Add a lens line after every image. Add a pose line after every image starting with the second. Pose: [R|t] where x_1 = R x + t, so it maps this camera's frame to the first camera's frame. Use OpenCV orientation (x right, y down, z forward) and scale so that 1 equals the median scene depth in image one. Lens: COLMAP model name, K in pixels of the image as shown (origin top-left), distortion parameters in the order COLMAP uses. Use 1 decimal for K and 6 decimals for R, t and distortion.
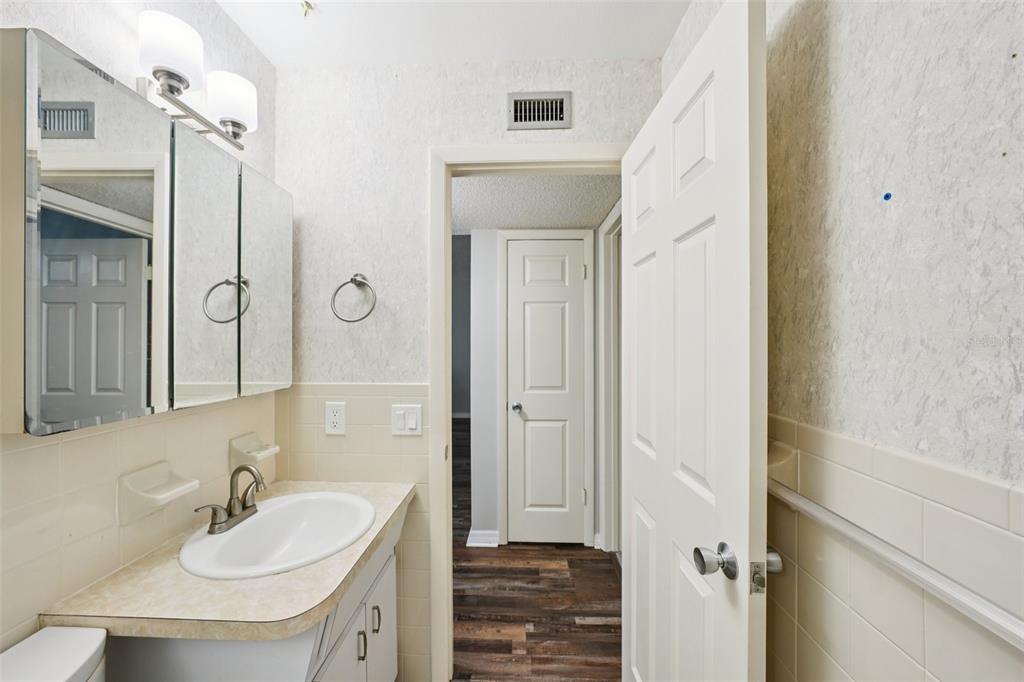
lens RADIAL K [[370.5, 0, 509.5], [0, 370.5, 344.5], [0, 0, 1]] dist [-0.021892, 0.006630]
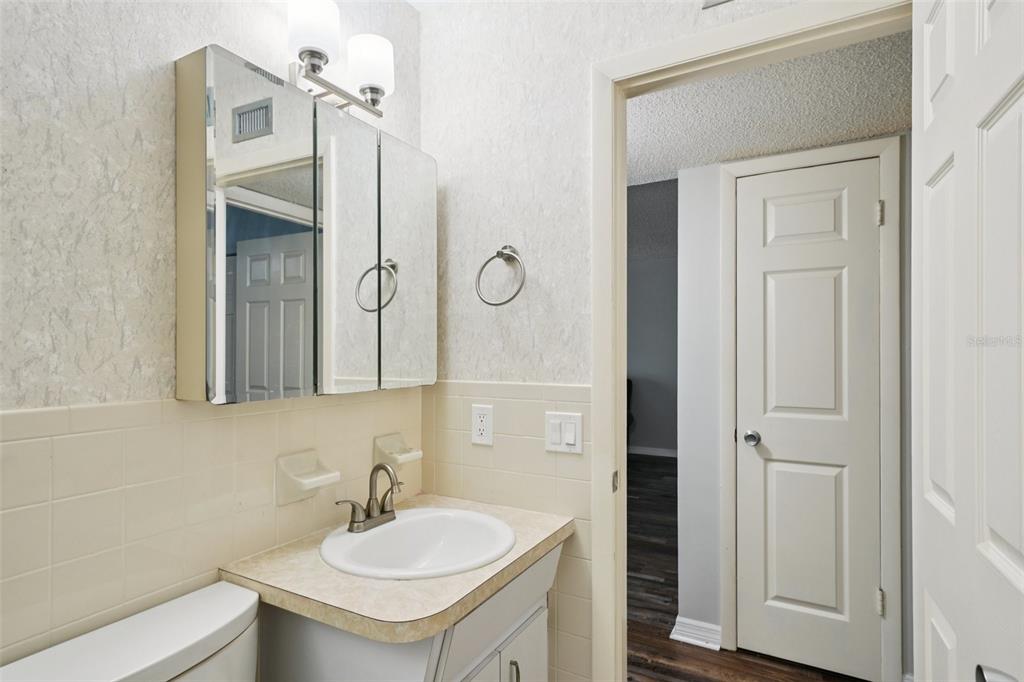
lens RADIAL K [[537.7, 0, 511.5], [0, 537.7, 351.8], [0, 0, 1]] dist [0.018965, -0.000170]
pose [[0.889023, 0.000154, -0.457863, 0.134840], [-0.001403, 0.999996, -0.002389, 0.041877], [0.457861, 0.002766, 0.889019, -0.033250]]
